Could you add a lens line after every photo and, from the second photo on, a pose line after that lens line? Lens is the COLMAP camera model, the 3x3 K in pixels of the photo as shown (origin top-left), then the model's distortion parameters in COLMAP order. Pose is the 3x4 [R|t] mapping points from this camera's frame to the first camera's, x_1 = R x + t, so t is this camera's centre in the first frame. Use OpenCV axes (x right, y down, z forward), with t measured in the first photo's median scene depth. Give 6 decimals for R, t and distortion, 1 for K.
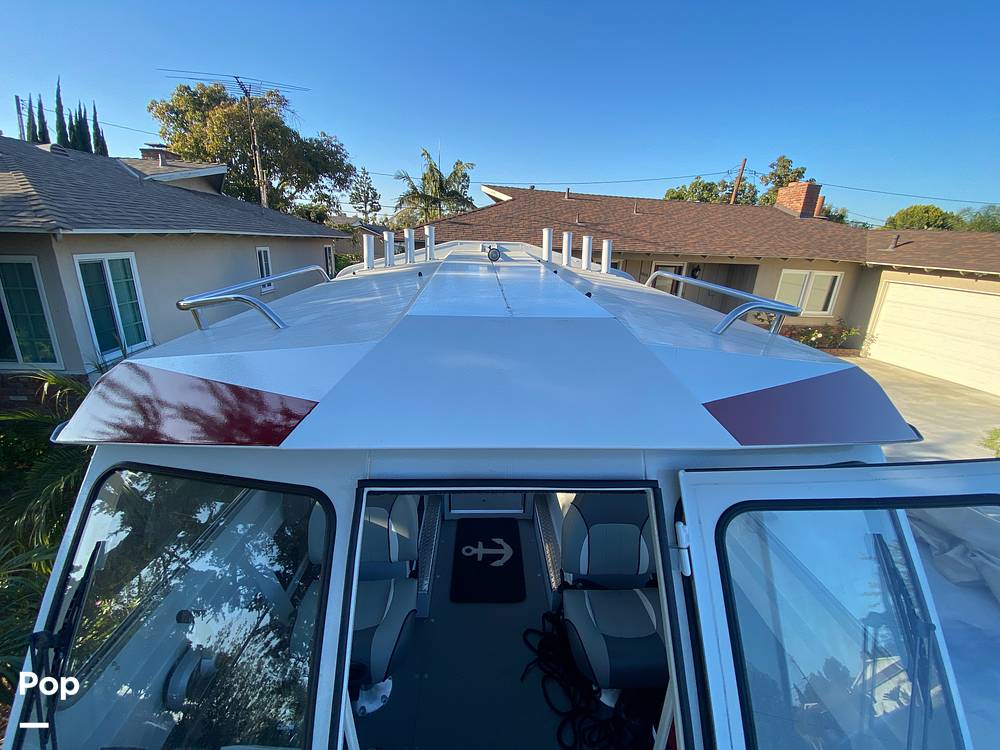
lens RADIAL K [[404.6, 0, 491.8], [0, 404.6, 374.3], [0, 0, 1]] dist [0.007706, -0.014095]
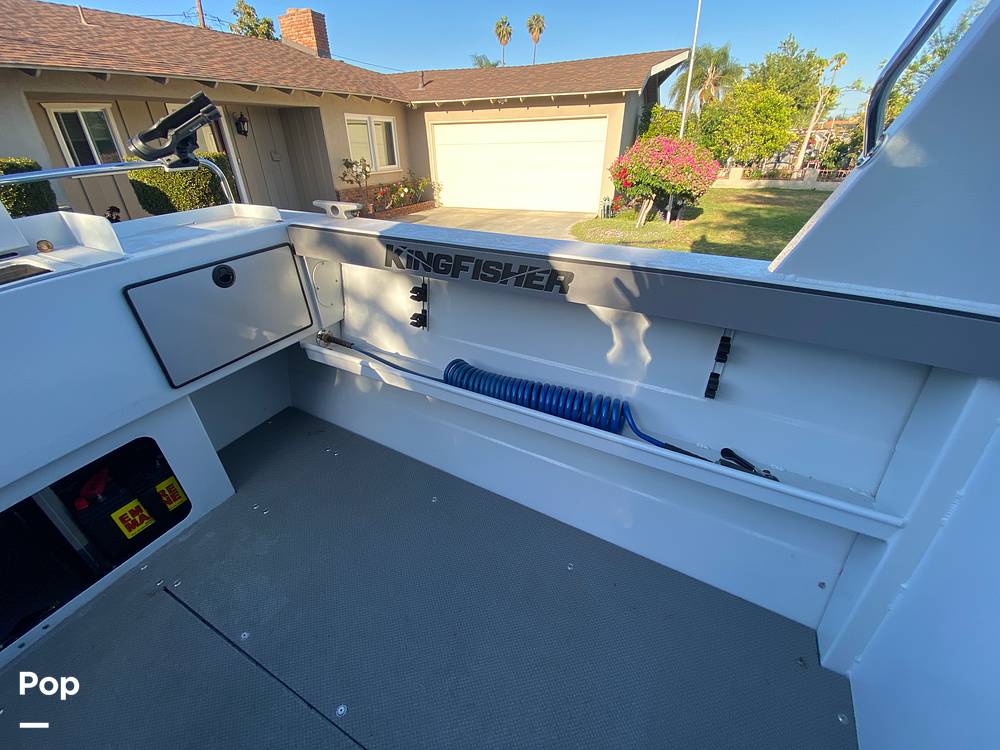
lens RADIAL K [[404.6, 0, 491.8], [0, 404.6, 374.3], [0, 0, 1]] dist [0.007706, -0.014095]
pose [[0.496657, -0.472104, 0.728319, 0.017024], [0.303226, 0.880633, 0.364059, -0.000509], [-0.813256, 0.040032, 0.580527, 0.294110]]
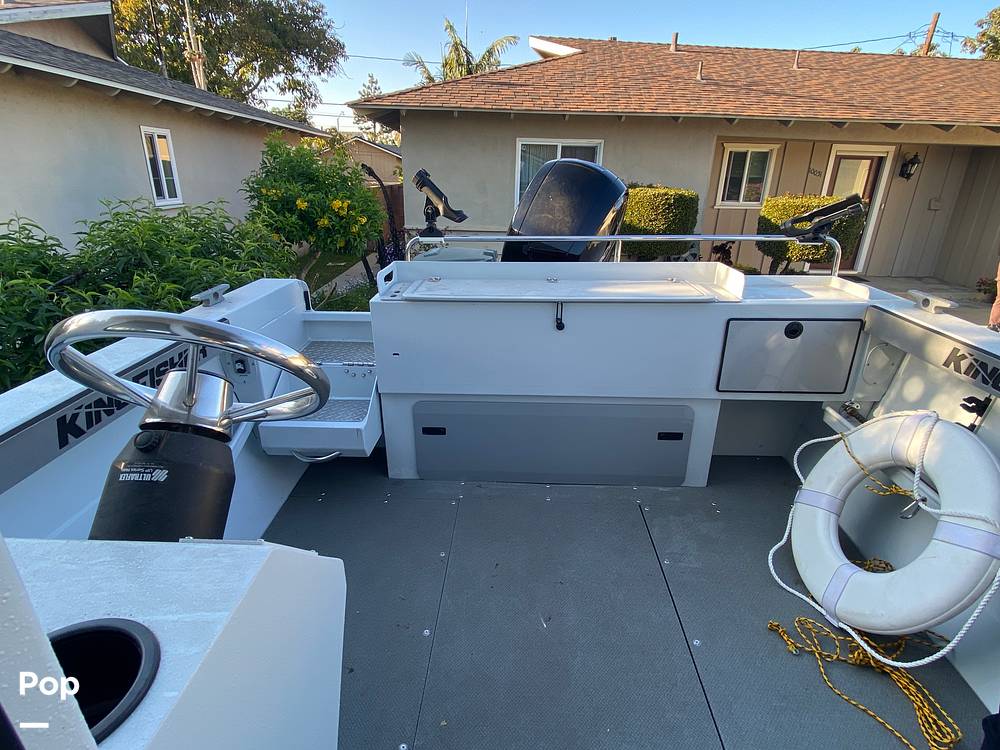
lens RADIAL K [[516.4, 0, 500.0], [0, 516.4, 375.0], [0, 0, 1]] dist [0.031890, -0.026160]
pose [[0.997286, 0.007111, -0.073282, -0.011041], [-0.003163, 0.998544, 0.053850, 0.000046], [0.073558, -0.053472, 0.995856, 0.235403]]
